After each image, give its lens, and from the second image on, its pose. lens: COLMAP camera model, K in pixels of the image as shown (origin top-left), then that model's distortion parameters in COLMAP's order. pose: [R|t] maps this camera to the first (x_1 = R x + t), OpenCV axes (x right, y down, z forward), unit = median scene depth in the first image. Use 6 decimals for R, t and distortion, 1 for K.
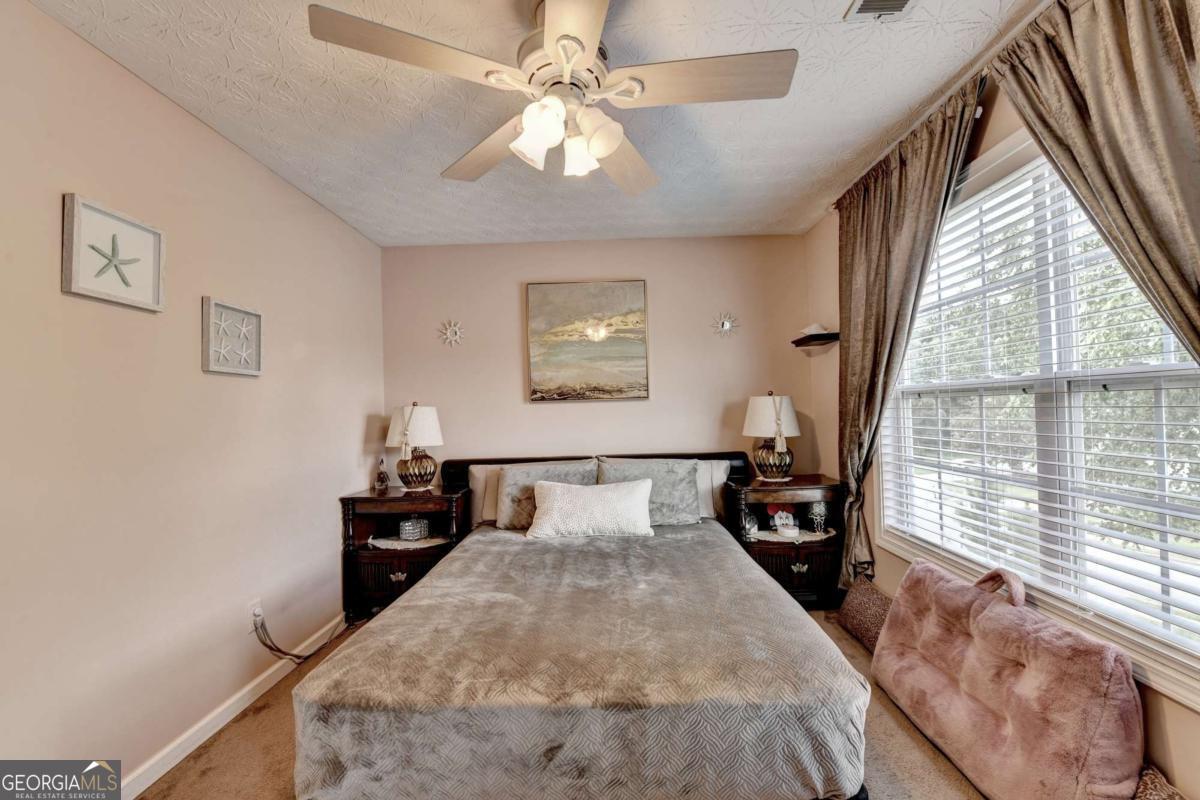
lens RADIAL K [[478.8, 0, 604.3], [0, 478.8, 395.5], [0, 0, 1]] dist [-0.010385, 0.000205]
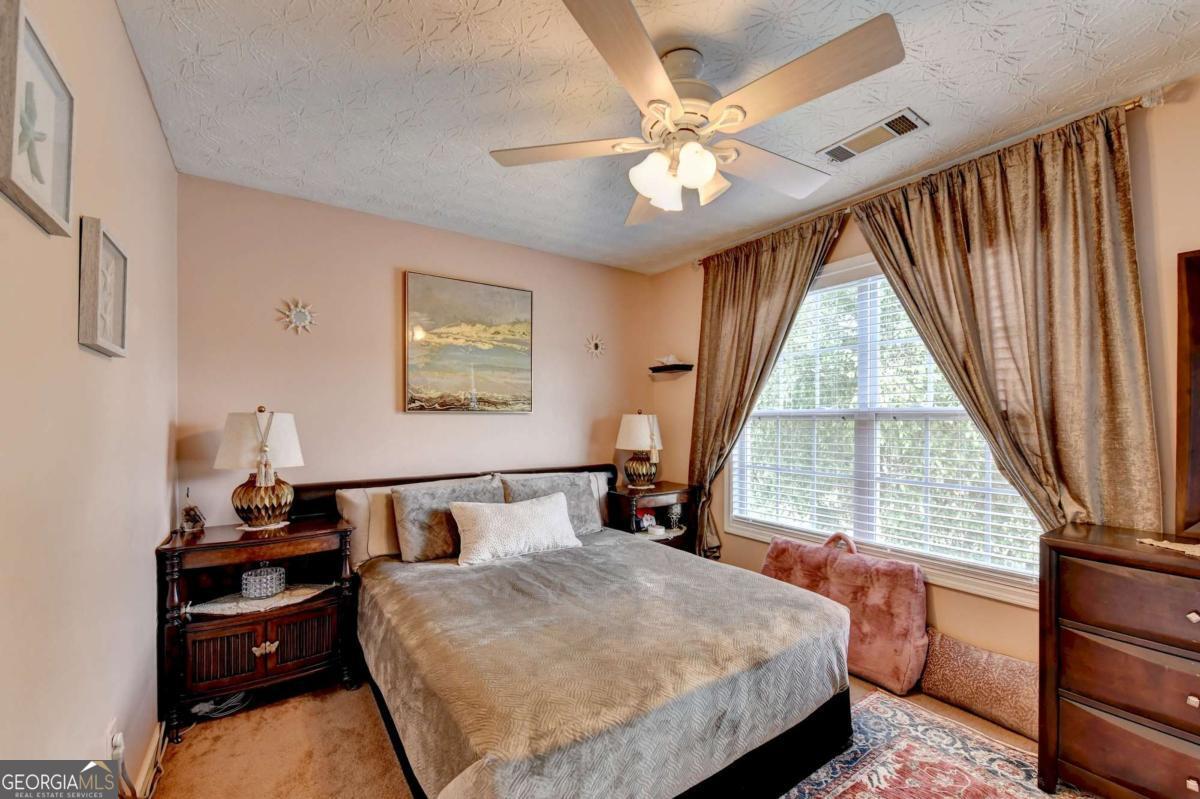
lens RADIAL K [[497.1, 0, 631.2], [0, 497.1, 411.6], [0, 0, 1]] dist [-0.006707, -0.000177]
pose [[0.798865, 0.036126, 0.600424, -0.415242], [-0.038626, 0.999216, -0.008729, 0.006559], [-0.600269, -0.016219, 0.799634, 0.070327]]
